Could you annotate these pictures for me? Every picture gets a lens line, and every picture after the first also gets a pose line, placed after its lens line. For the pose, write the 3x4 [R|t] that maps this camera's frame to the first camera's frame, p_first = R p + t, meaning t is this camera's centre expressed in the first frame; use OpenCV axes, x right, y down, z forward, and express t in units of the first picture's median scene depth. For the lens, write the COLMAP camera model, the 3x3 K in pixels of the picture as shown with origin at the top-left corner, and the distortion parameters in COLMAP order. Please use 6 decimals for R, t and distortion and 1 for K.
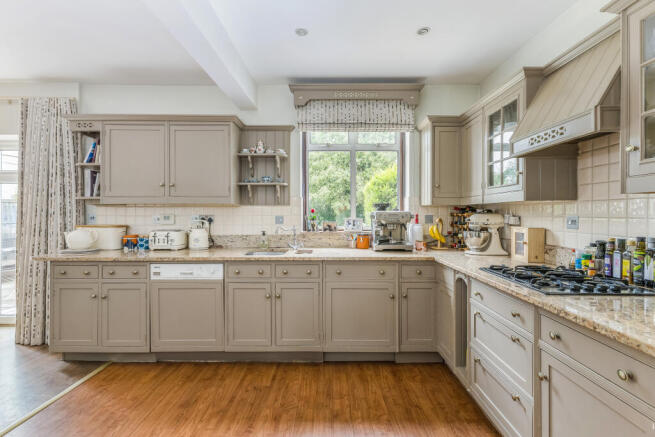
lens RADIAL K [[282.7, 0, 327.5], [0, 282.7, 218.5], [0, 0, 1]] dist [0.001273, 0.000054]
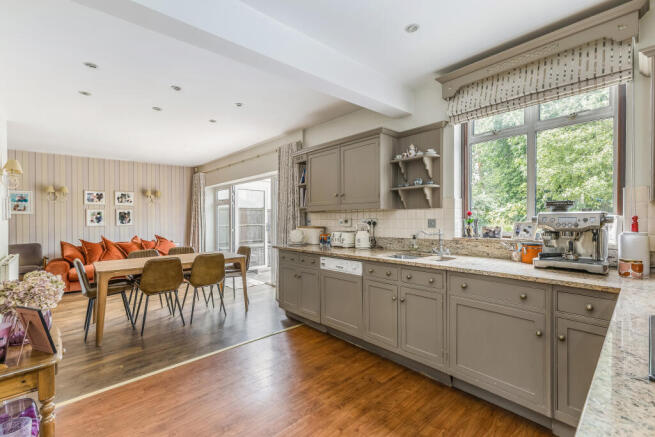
lens RADIAL K [[290.5, 0, 335.3], [0, 290.5, 220.5], [0, 0, 1]] dist [0.016676, 0.000100]
pose [[0.683632, -0.001169, -0.729826, 0.362908], [-0.000584, 0.999998, -0.002149, -0.004120], [0.729827, 0.001895, 0.683629, 0.106716]]
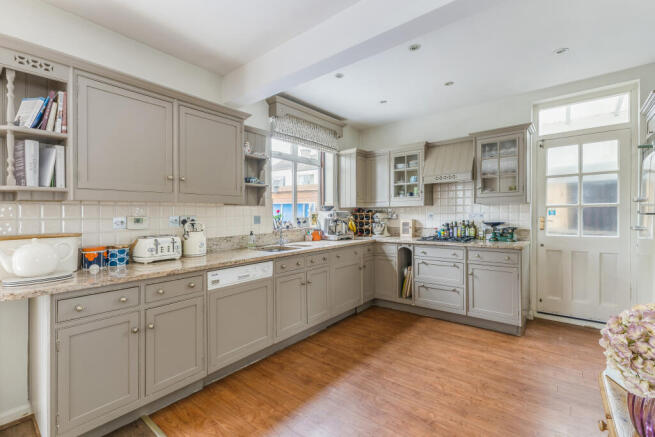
lens RADIAL K [[291.8, 0, 325.9], [0, 291.8, 226.2], [0, 0, 1]] dist [0.022327, 0.000110]
pose [[0.635103, -0.039628, 0.771410, -0.943251], [0.026248, 0.999214, 0.029721, 0.003444], [-0.771981, 0.001373, 0.635644, 0.137033]]
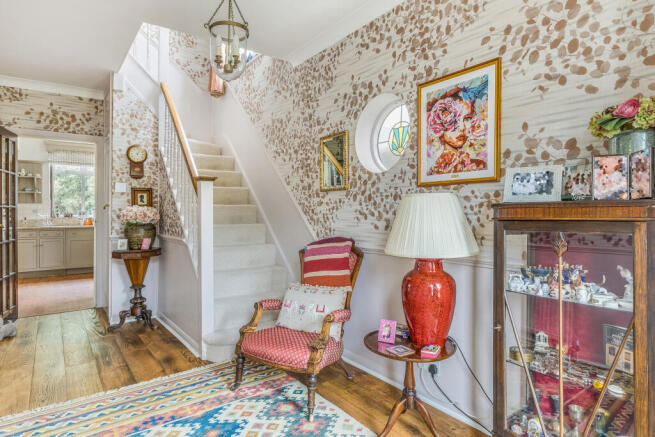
lens RADIAL K [[378.0, 0, 327.5], [0, 378.0, 218.5], [0, 0, 1]] dist [-0.001969, -0.000626]
pose [[0.803196, -0.003551, 0.595705, -0.115983], [0.004969, 0.999987, -0.000739, 0.071528], [-0.595695, 0.003553, 0.803203, -2.398157]]
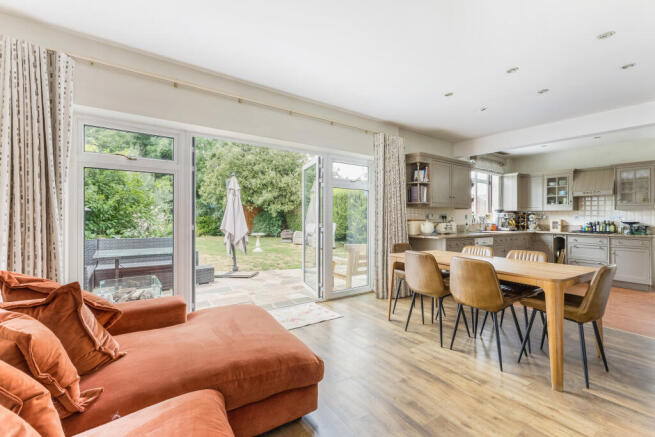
lens RADIAL K [[280.7, 0, 314.2], [0, 280.7, 218.7], [0, 0, 1]] dist [0.000312, -0.005114]
pose [[0.840817, 0.001069, 0.541318, -2.296889], [0.001947, 0.999986, -0.004998, 0.026309], [-0.541315, 0.005256, 0.840803, -0.036316]]
